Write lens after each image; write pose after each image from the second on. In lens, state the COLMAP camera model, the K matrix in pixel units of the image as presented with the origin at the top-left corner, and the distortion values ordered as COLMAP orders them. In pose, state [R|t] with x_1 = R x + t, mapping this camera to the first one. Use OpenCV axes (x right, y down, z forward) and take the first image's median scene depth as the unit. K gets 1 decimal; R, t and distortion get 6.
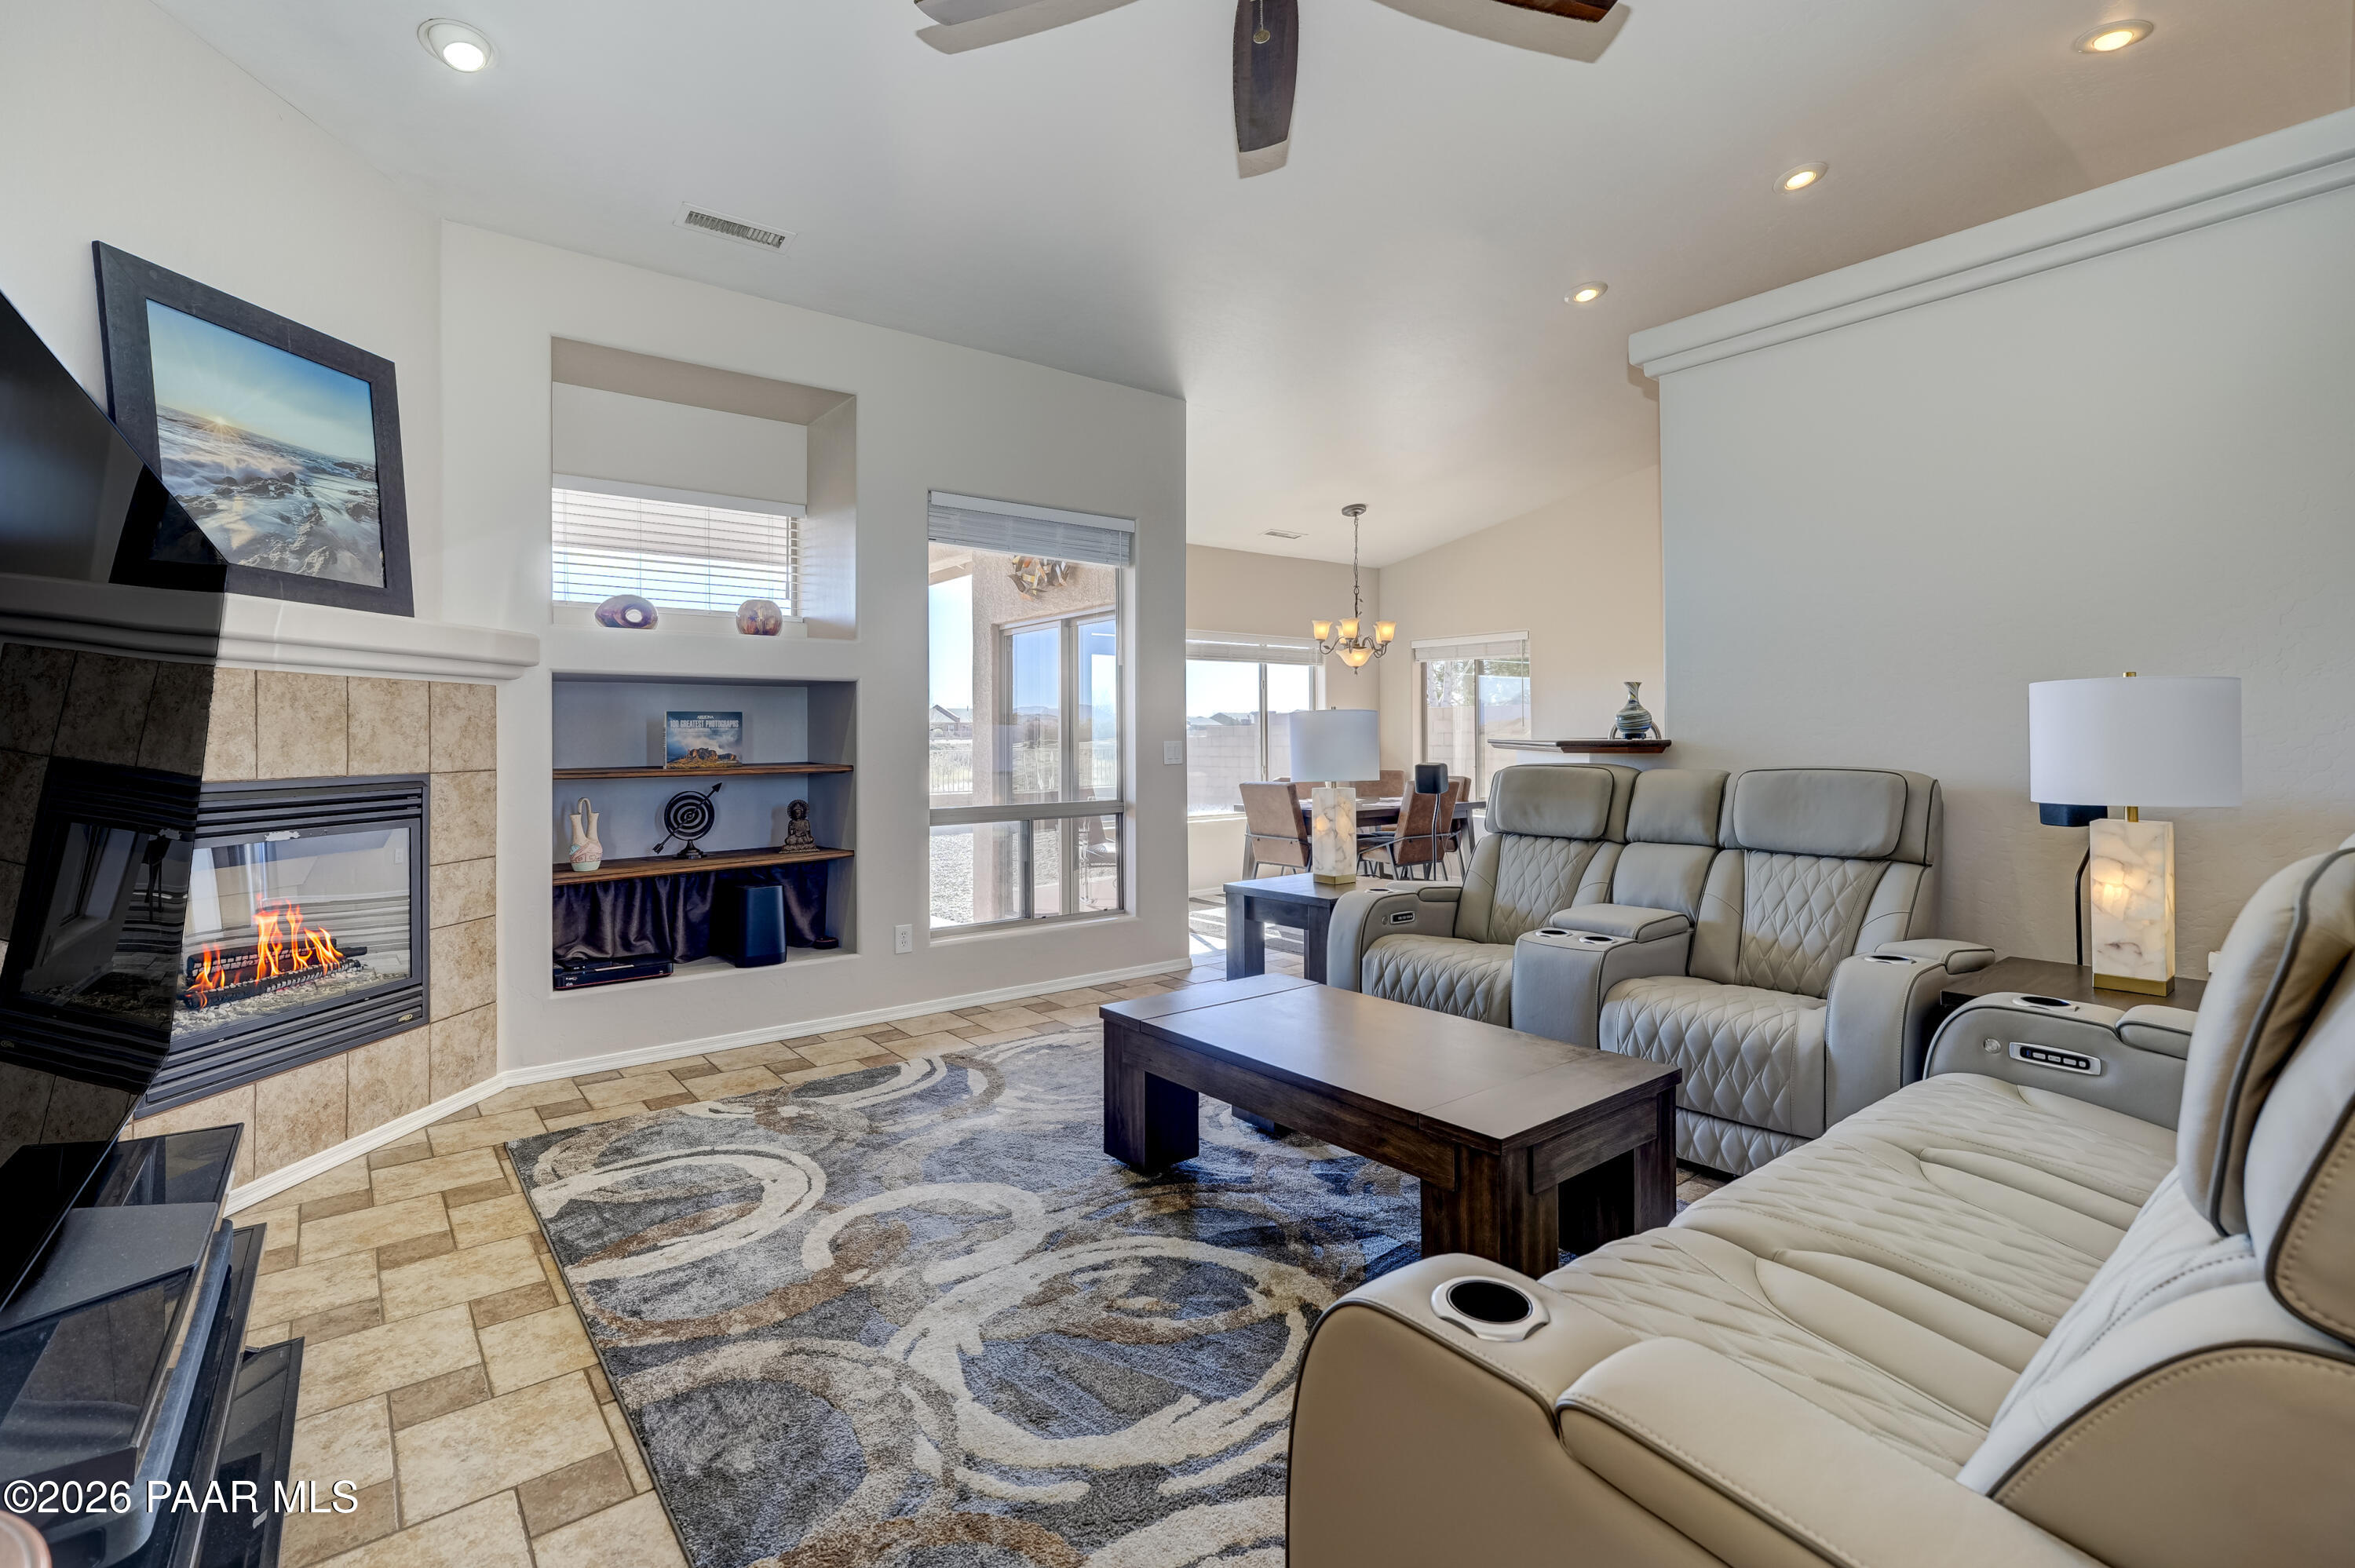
lens RADIAL K [[1072.8, 0, 1182.9], [0, 1072.8, 732.0], [0, 0, 1]] dist [-0.011422, 0.013051]
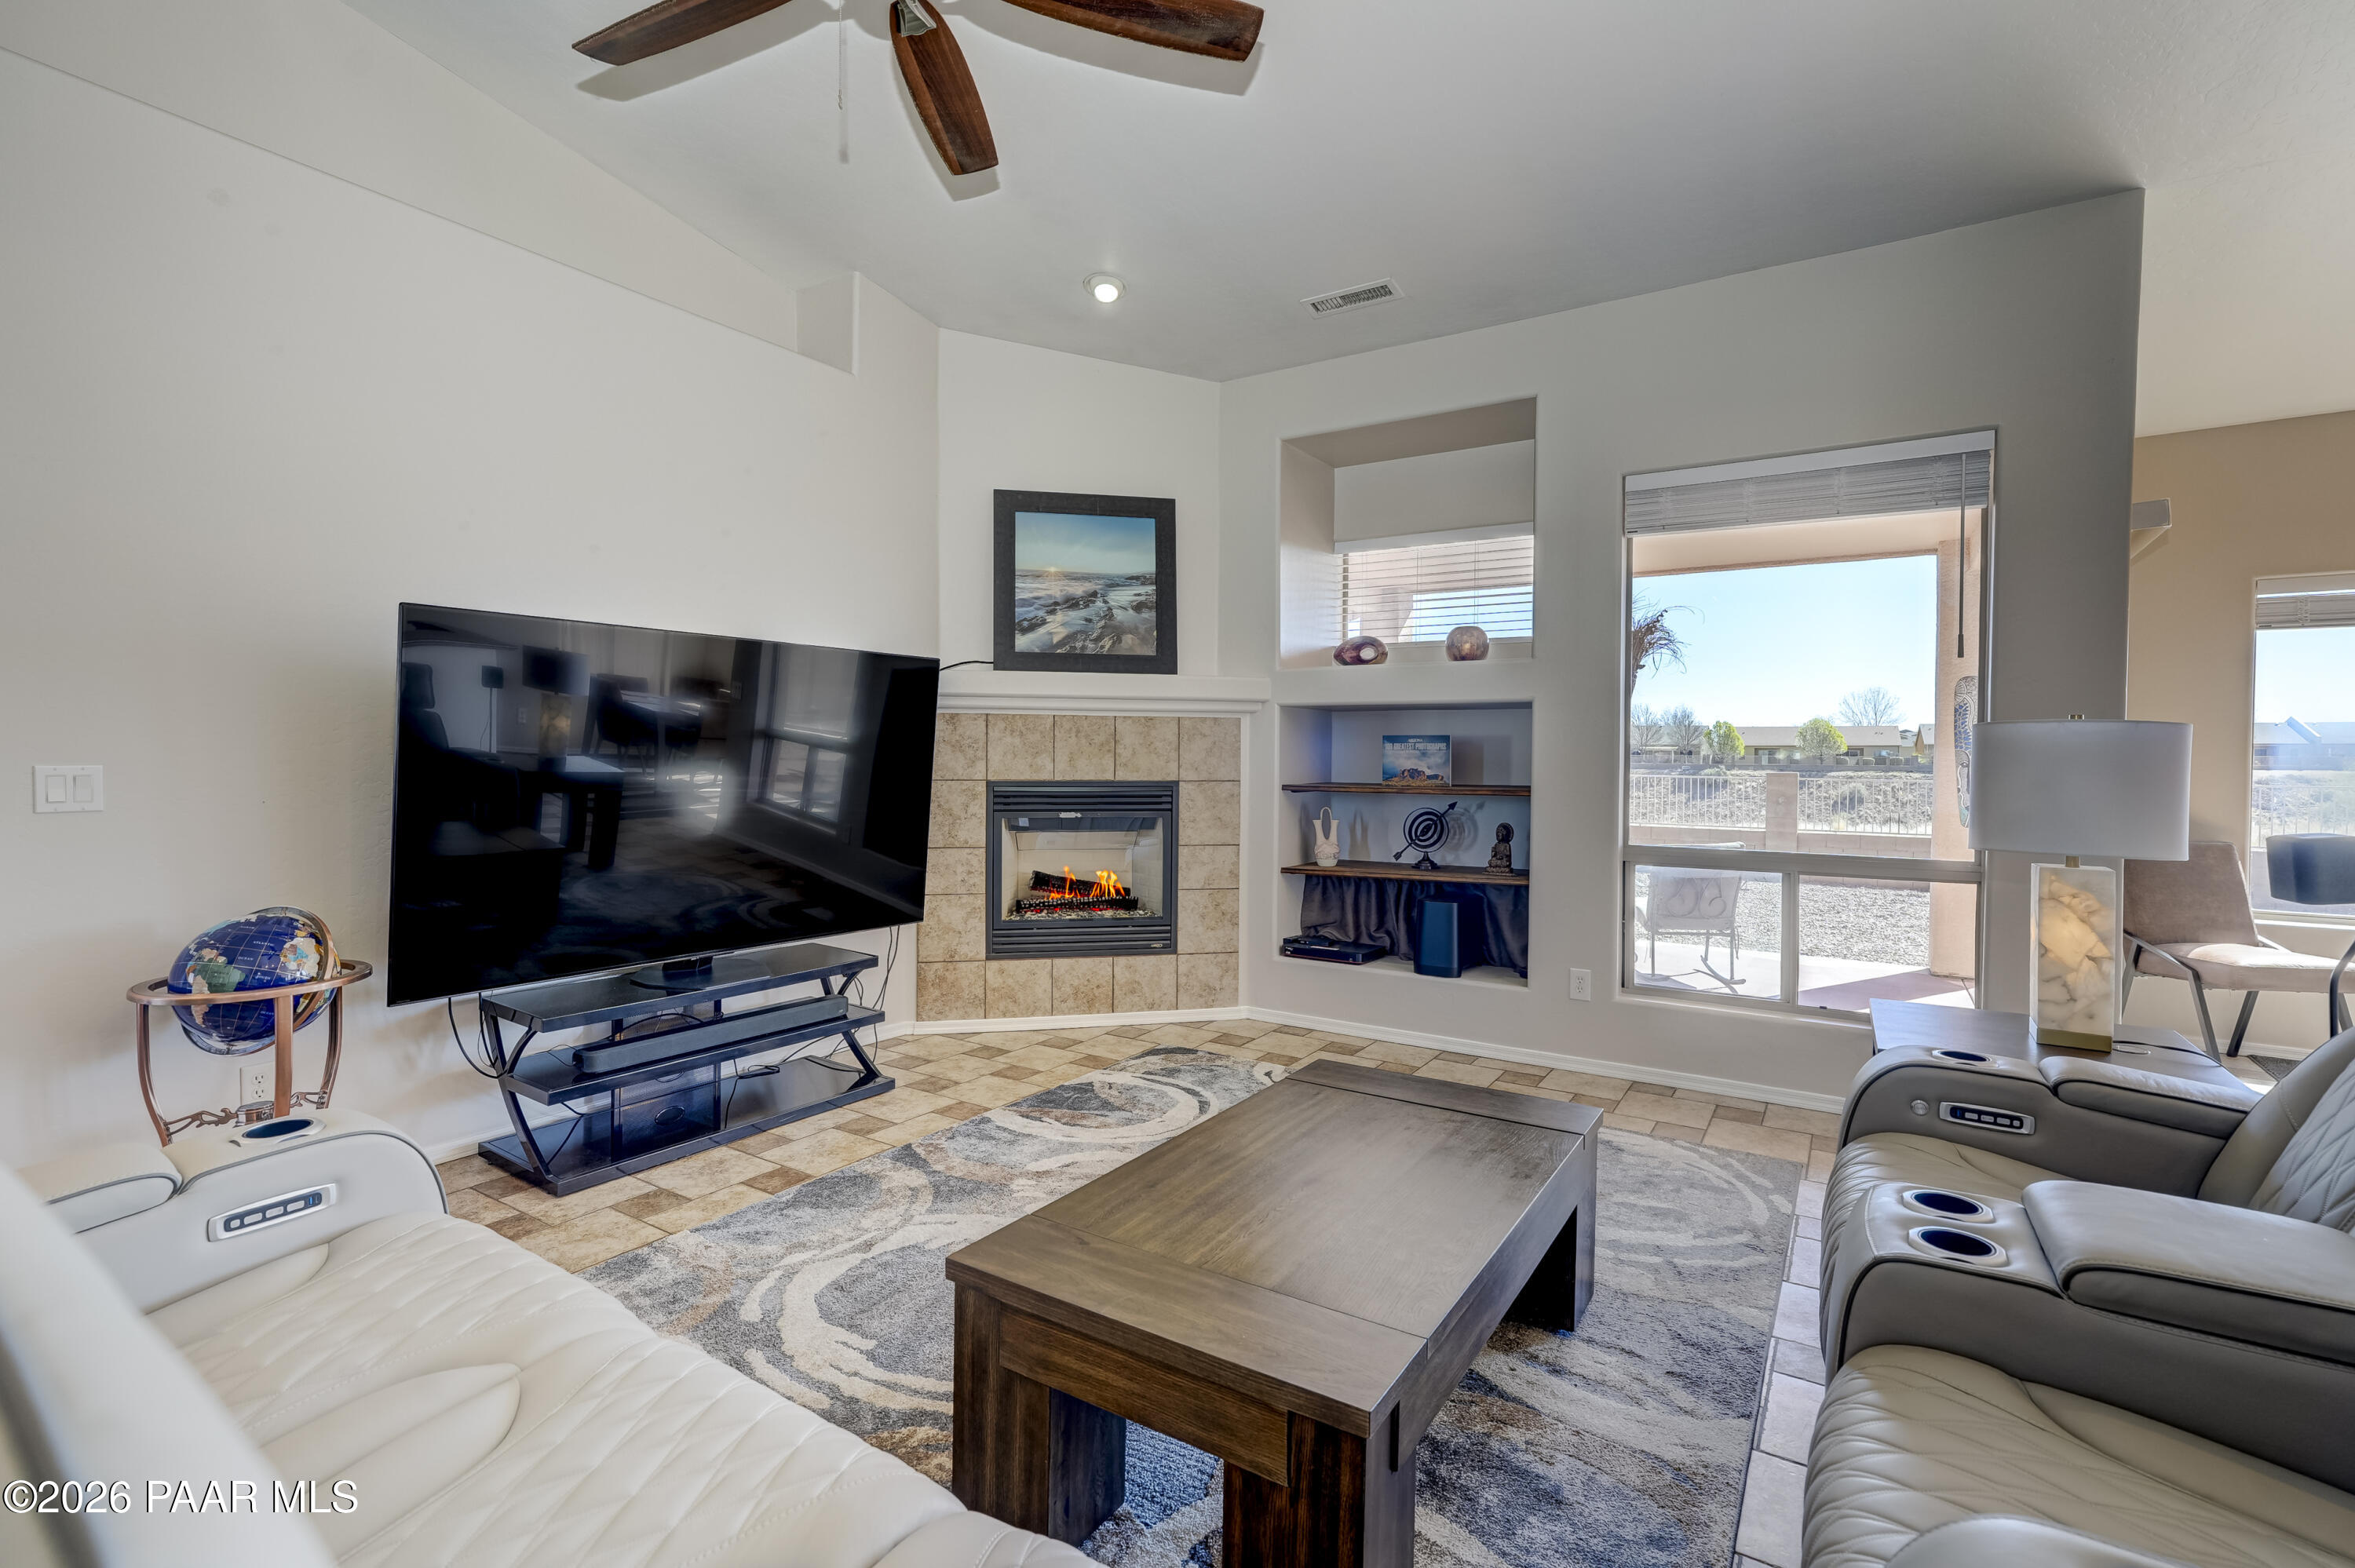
lens RADIAL K [[1072.8, 0, 1170.5], [0, 1072.8, 772.1], [0, 0, 1]] dist [-0.011422, 0.013051]
pose [[0.321217, 0.024213, -0.946696, 0.669227], [-0.005198, 0.999703, 0.023805, -0.007869], [0.946991, -0.002725, 0.321247, 0.535303]]
